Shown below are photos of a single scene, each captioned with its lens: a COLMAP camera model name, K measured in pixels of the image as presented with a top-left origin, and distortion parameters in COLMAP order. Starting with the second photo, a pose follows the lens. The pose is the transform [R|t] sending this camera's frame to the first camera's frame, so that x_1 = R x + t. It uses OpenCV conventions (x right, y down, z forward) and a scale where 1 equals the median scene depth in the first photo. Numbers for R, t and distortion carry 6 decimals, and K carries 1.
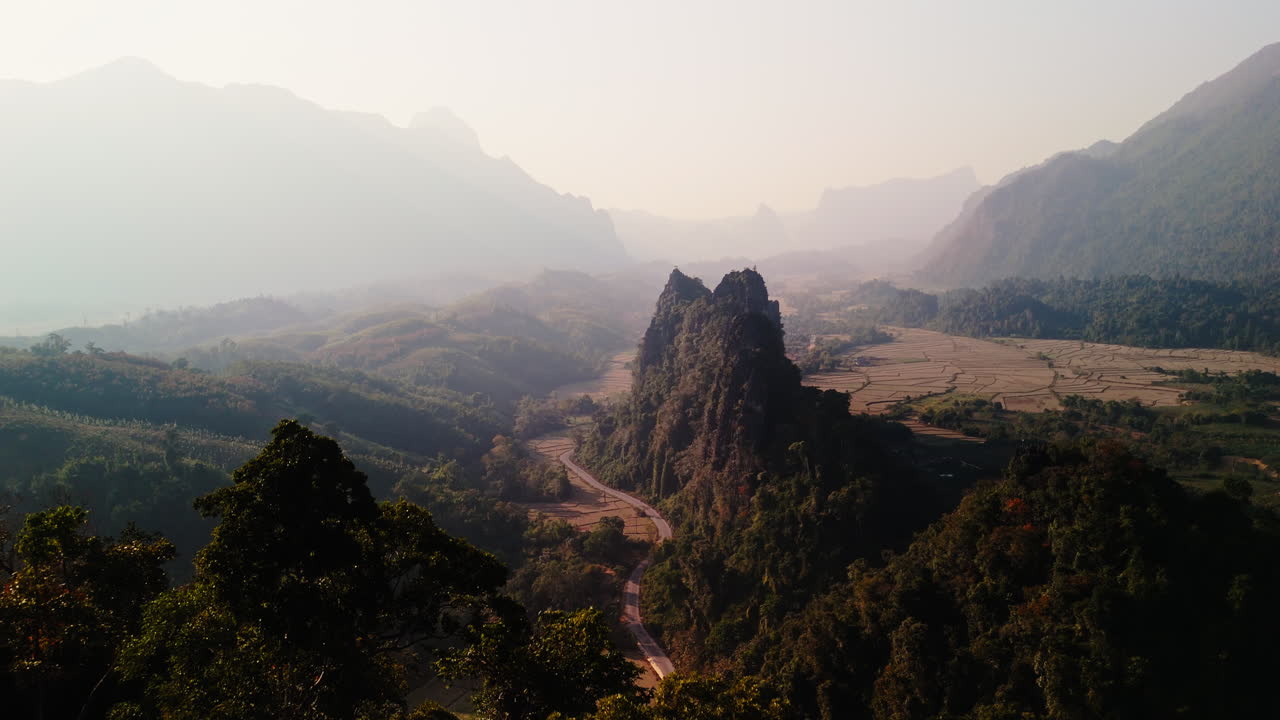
lens RADIAL K [[910.7, 0, 640.0], [0, 910.7, 360.0], [0, 0, 1]] dist [0.026352, -0.003190]
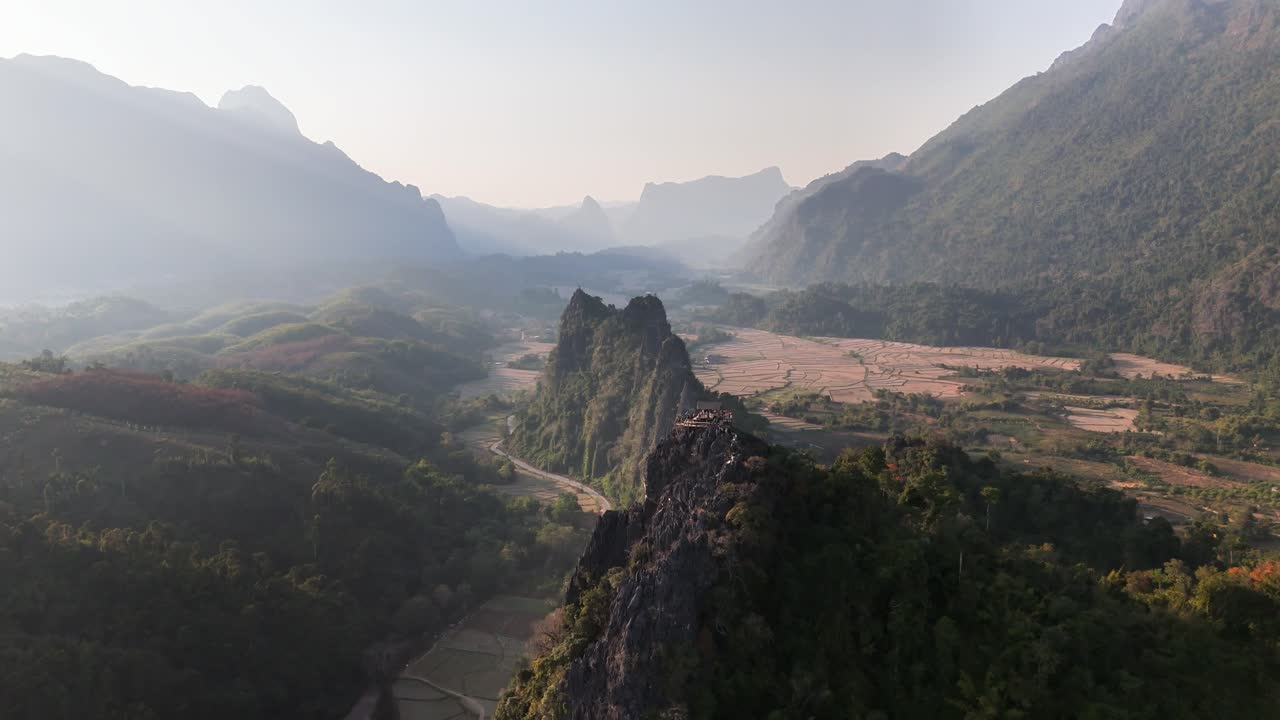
lens RADIAL K [[936.8, 0, 640.0], [0, 936.8, 360.0], [0, 0, 1]] dist [0.073347, -0.075232]
pose [[0.977845, -0.005697, 0.209252, -0.114834], [0.002070, 0.999844, 0.017551, -0.022737], [-0.209320, -0.016729, 0.977704, -0.181481]]
